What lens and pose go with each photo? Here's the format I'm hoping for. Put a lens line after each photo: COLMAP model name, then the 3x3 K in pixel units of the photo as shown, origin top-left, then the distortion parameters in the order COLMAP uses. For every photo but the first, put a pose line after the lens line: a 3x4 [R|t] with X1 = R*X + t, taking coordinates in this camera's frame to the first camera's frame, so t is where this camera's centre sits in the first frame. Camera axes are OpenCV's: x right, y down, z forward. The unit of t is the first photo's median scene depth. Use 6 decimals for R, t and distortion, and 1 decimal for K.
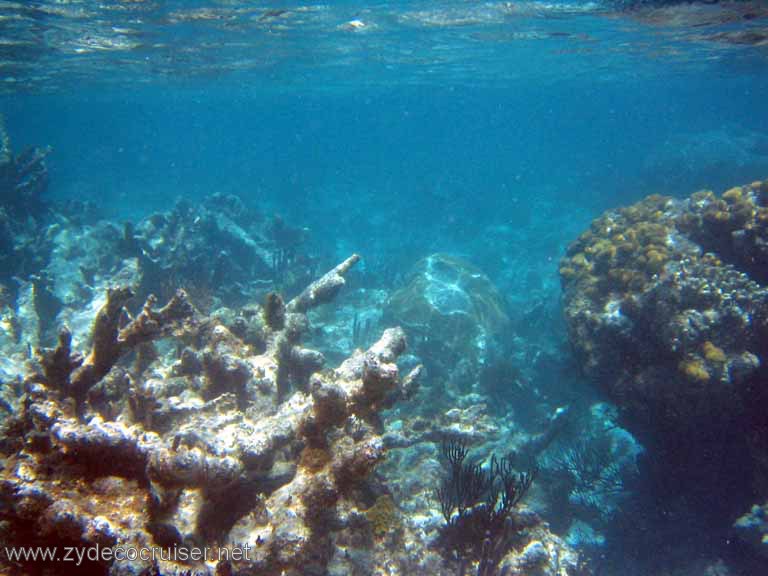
lens RADIAL K [[1067.6, 0, 372.4], [0, 1067.6, 290.6], [0, 0, 1]] dist [0.151573, 0.355816]
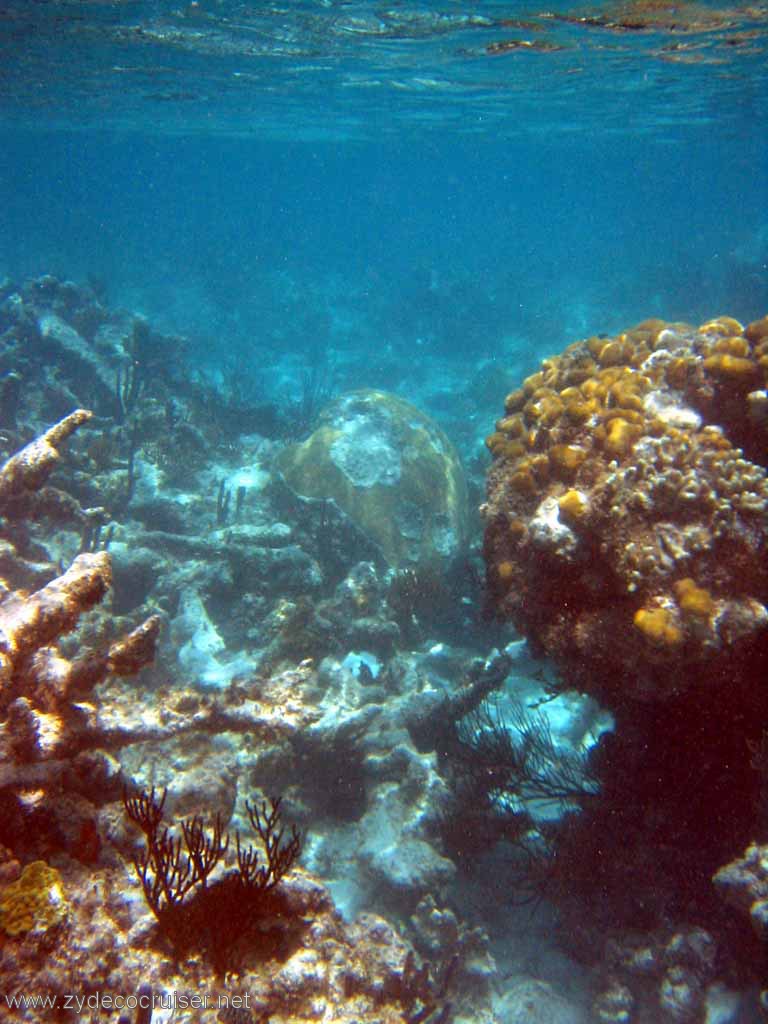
lens RADIAL K [[1423.5, 0, 384.0], [0, 1423.5, 512.0], [0, 0, 1]] dist [0.151573, 0.355816]
pose [[0.998936, 0.042435, -0.018057, 0.152476], [-0.041002, 0.996455, 0.073454, -0.039955], [0.021110, -0.072636, 0.997135, 0.209492]]
